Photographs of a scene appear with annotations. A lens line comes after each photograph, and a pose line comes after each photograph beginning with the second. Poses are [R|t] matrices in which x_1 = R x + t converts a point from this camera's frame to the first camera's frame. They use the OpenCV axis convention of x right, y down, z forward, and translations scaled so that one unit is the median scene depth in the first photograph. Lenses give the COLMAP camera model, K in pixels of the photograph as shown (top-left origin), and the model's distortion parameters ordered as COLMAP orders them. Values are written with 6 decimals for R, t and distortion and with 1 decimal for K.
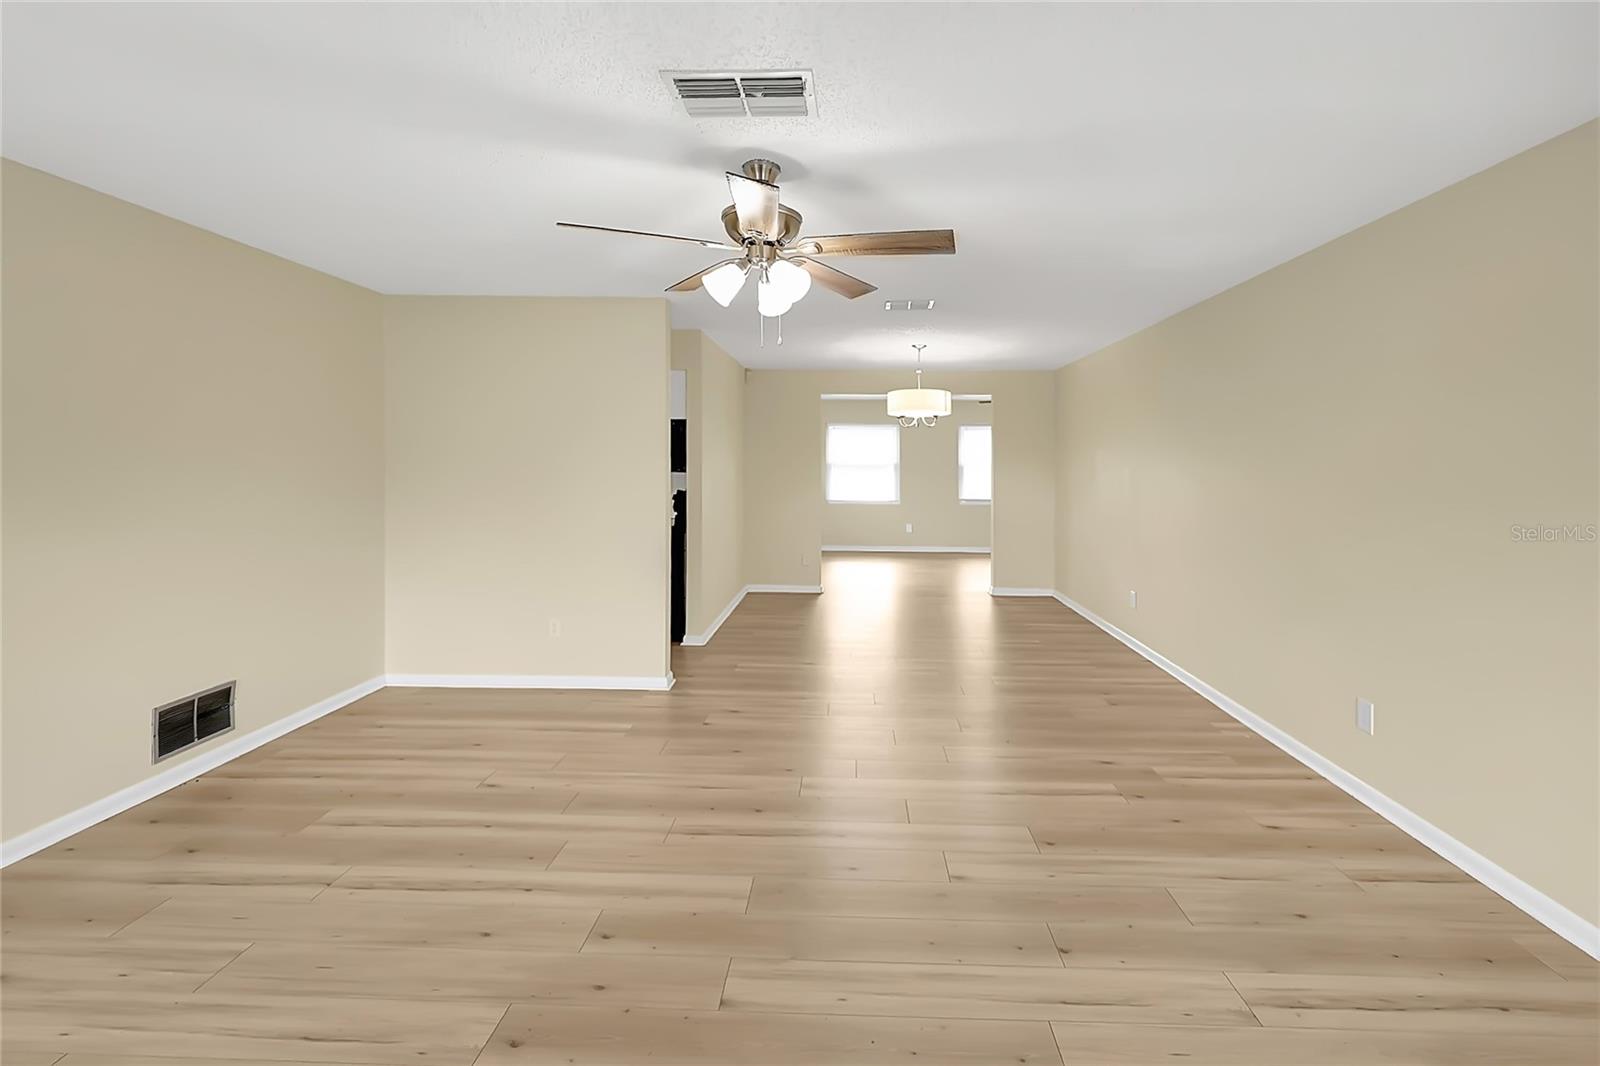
lens RADIAL K [[687.7, 0, 760.0], [0, 687.7, 481.1], [0, 0, 1]] dist [0.001700, -0.000261]
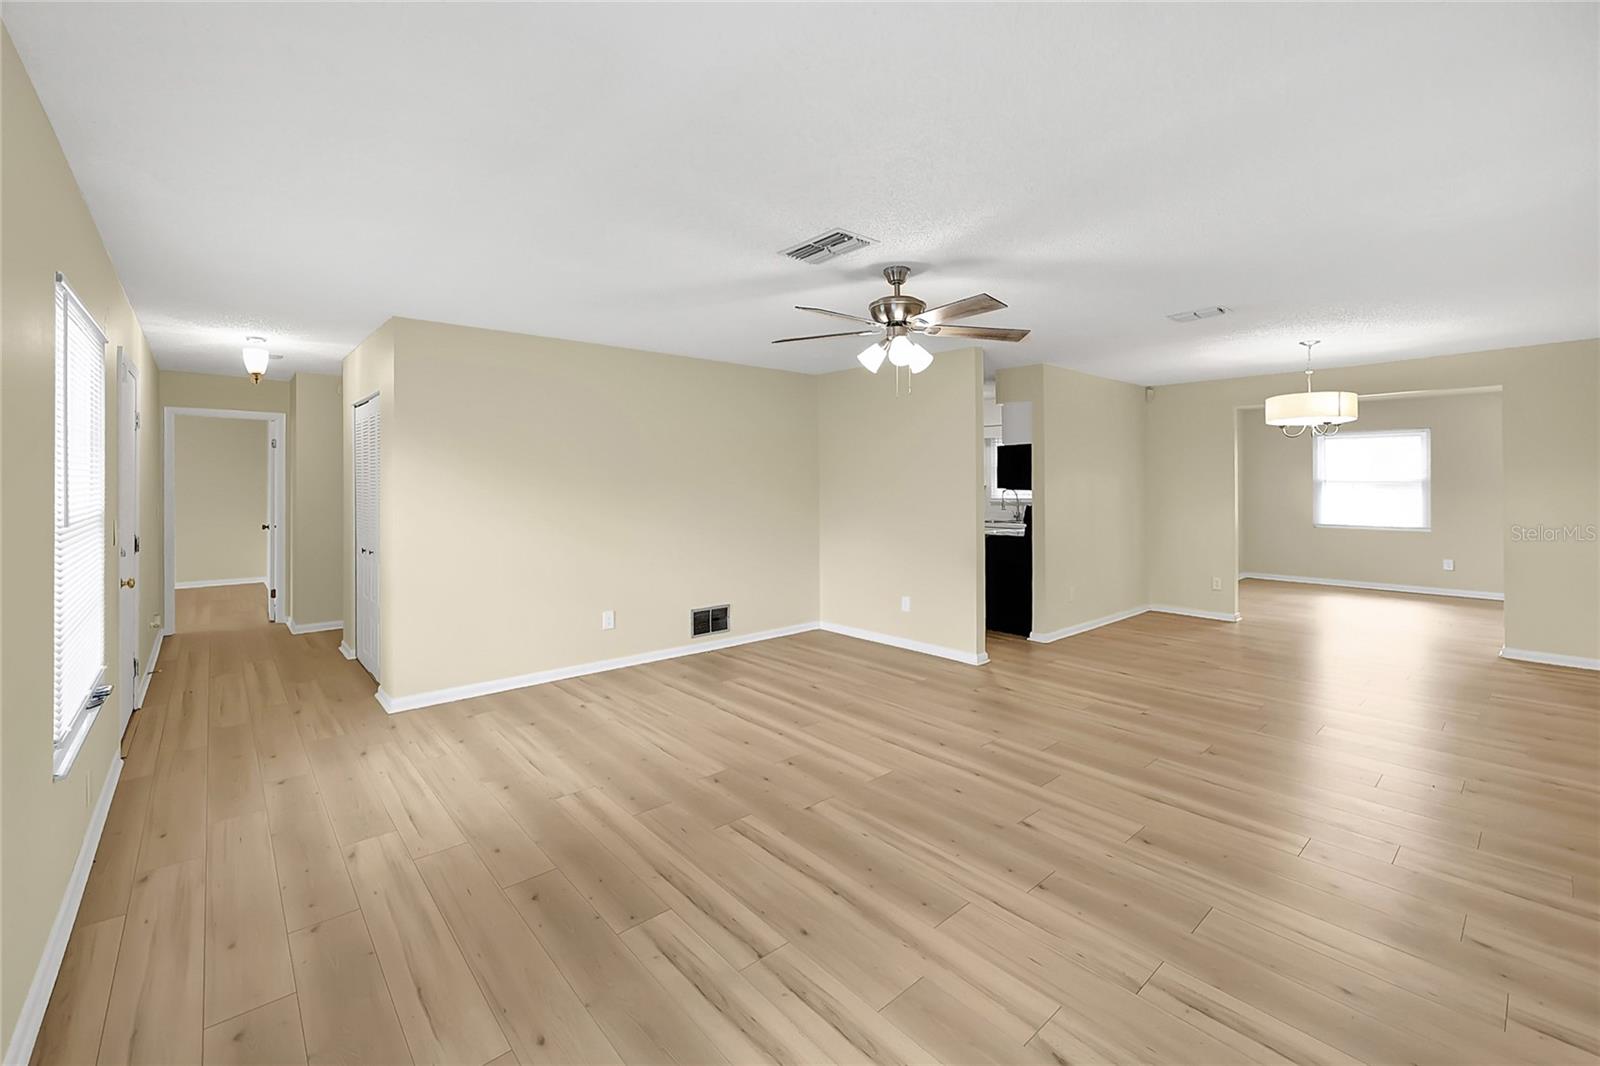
lens RADIAL K [[651.7, 0, 799.8], [0, 651.7, 492.0], [0, 0, 1]] dist [0.003205, -0.000076]
pose [[0.671513, -0.013727, -0.740866, 0.690724], [-0.006917, 0.999669, -0.024792, 0.030974], [0.740961, 0.021773, 0.671195, -0.041027]]
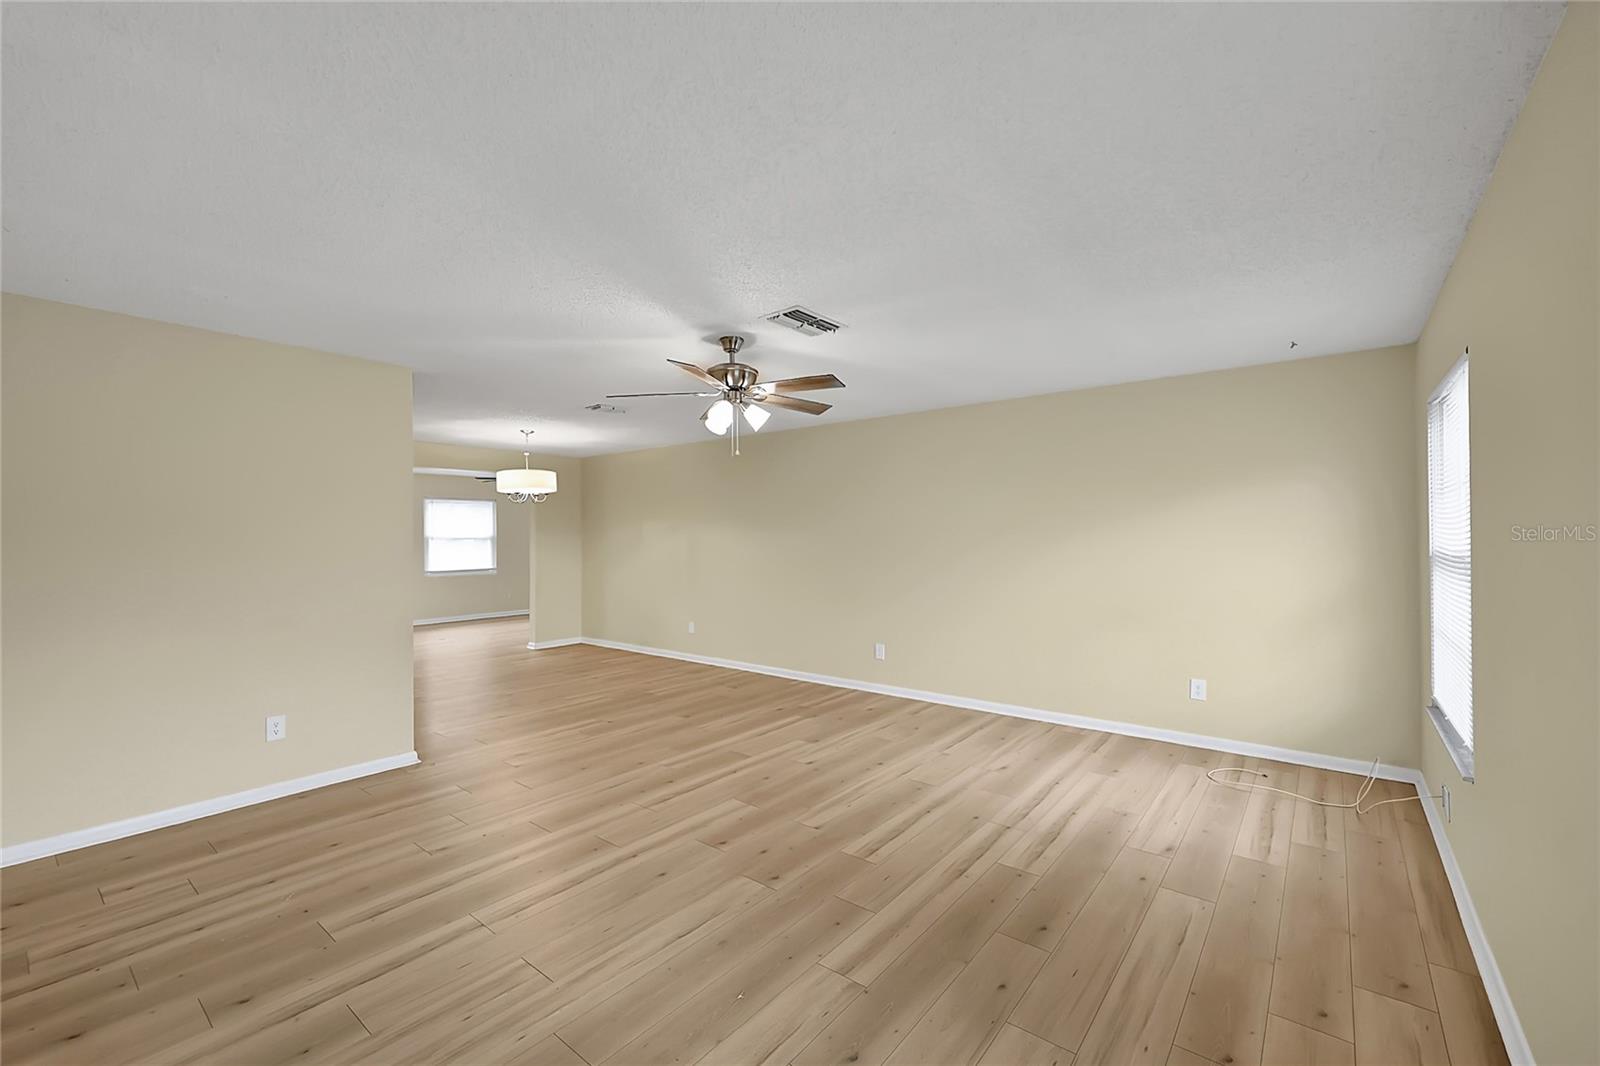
lens RADIAL K [[681.4, 0, 756.1], [0, 681.4, 550.1], [0, 0, 1]] dist [-0.001116, -0.000081]
pose [[0.638271, -0.037642, 0.768891, -0.930812], [0.043719, 0.998964, 0.012613, 0.003385], [-0.768569, 0.025565, 0.639256, -0.019337]]
